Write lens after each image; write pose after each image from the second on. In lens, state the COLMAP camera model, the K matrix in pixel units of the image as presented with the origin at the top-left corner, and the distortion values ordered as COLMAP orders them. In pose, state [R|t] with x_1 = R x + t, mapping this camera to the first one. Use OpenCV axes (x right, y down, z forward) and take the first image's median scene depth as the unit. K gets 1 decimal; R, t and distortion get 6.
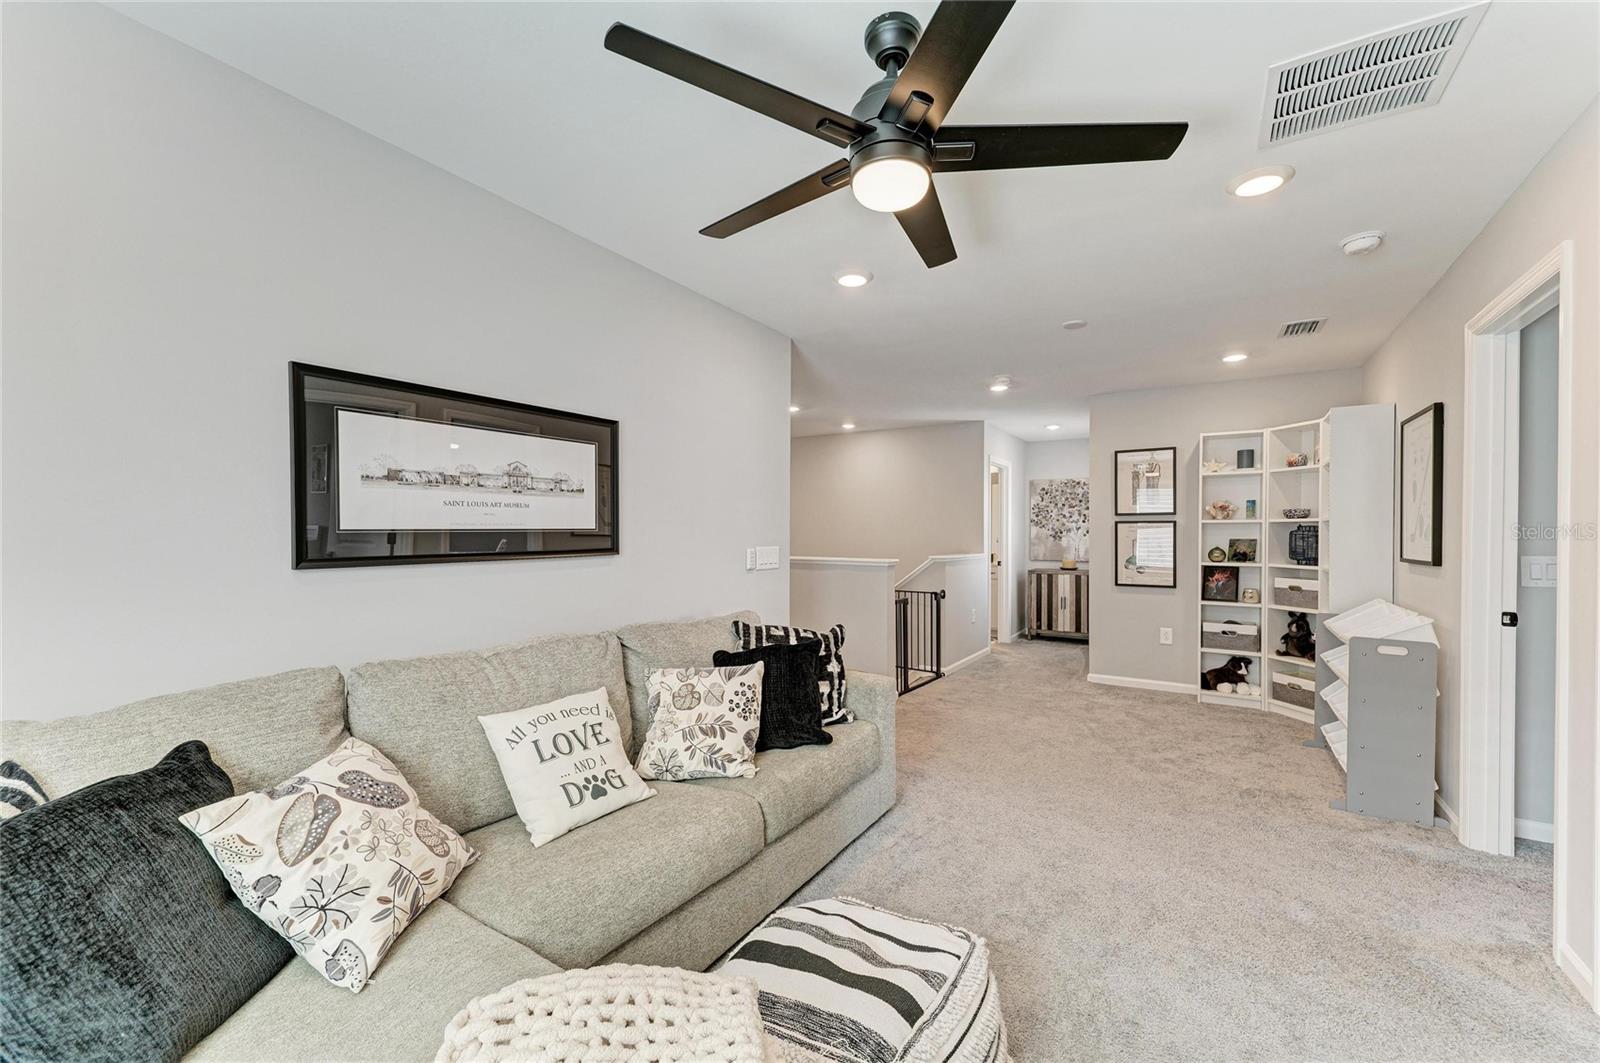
lens RADIAL K [[633.6, 0, 804.5], [0, 633.6, 539.4], [0, 0, 1]] dist [0.020565, -0.003972]
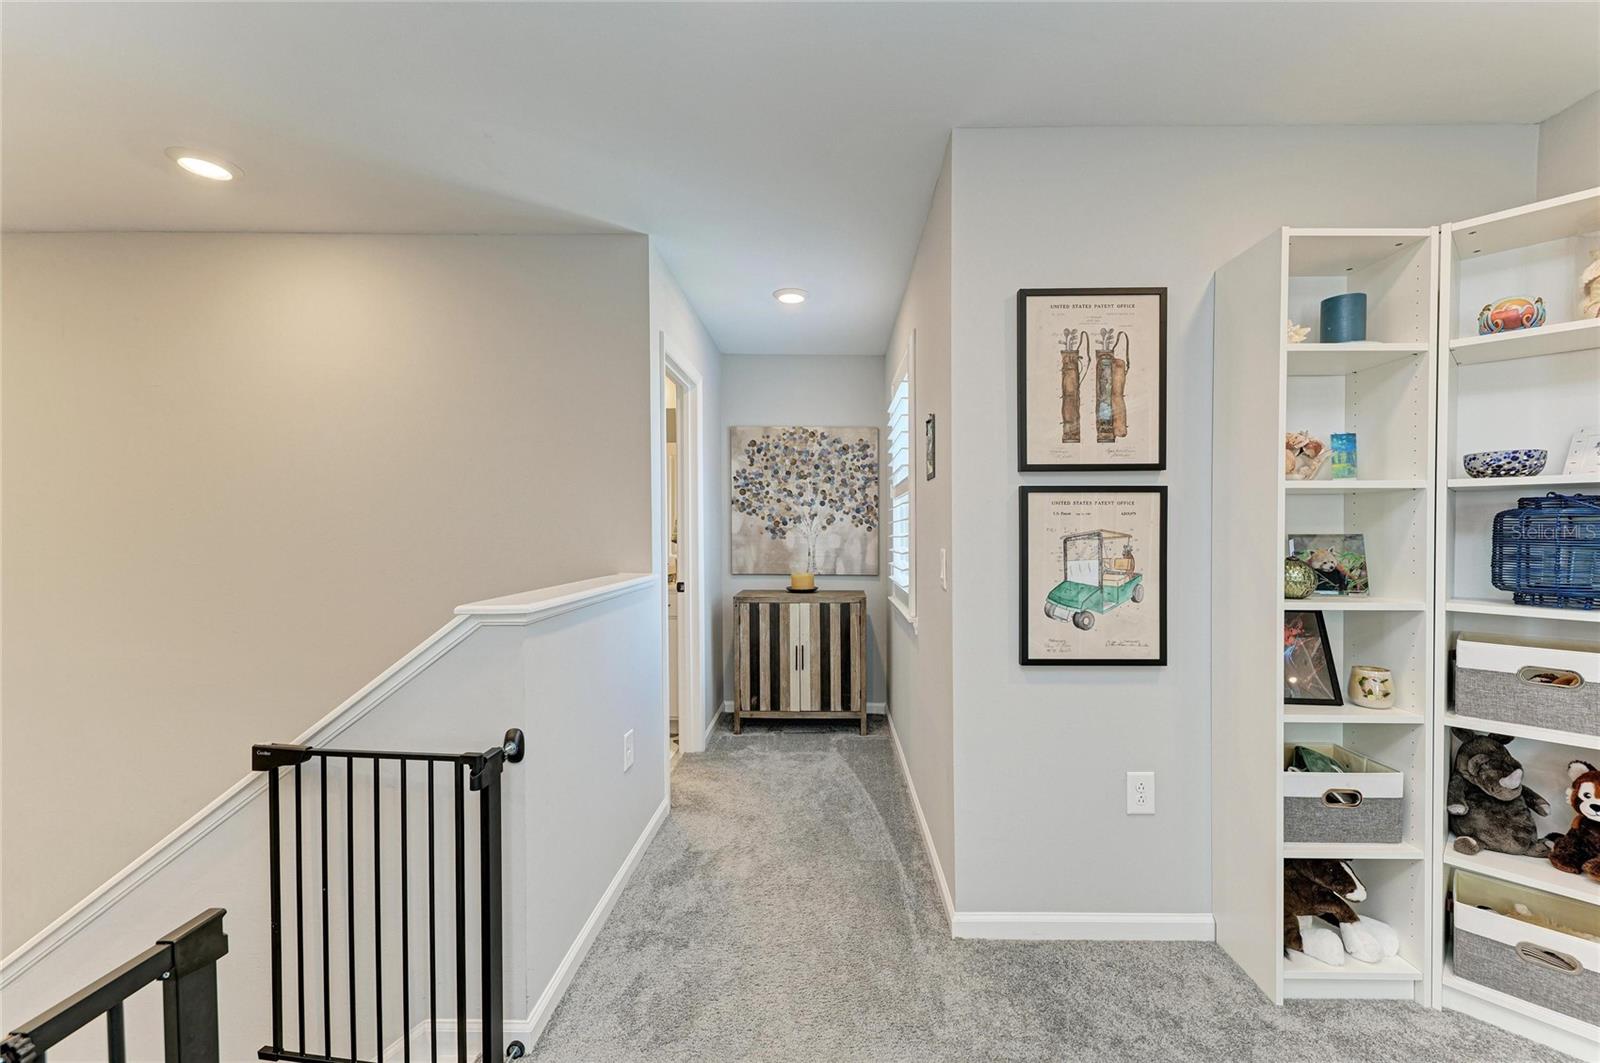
lens RADIAL K [[633.6, 0, 802.1], [0, 633.6, 542.2], [0, 0, 1]] dist [0.020565, -0.003972]
pose [[0.861681, -0.012594, 0.507294, 0.146608], [0.006316, 0.999881, 0.014094, -0.001979], [-0.507411, -0.008941, 0.861658, 0.553340]]
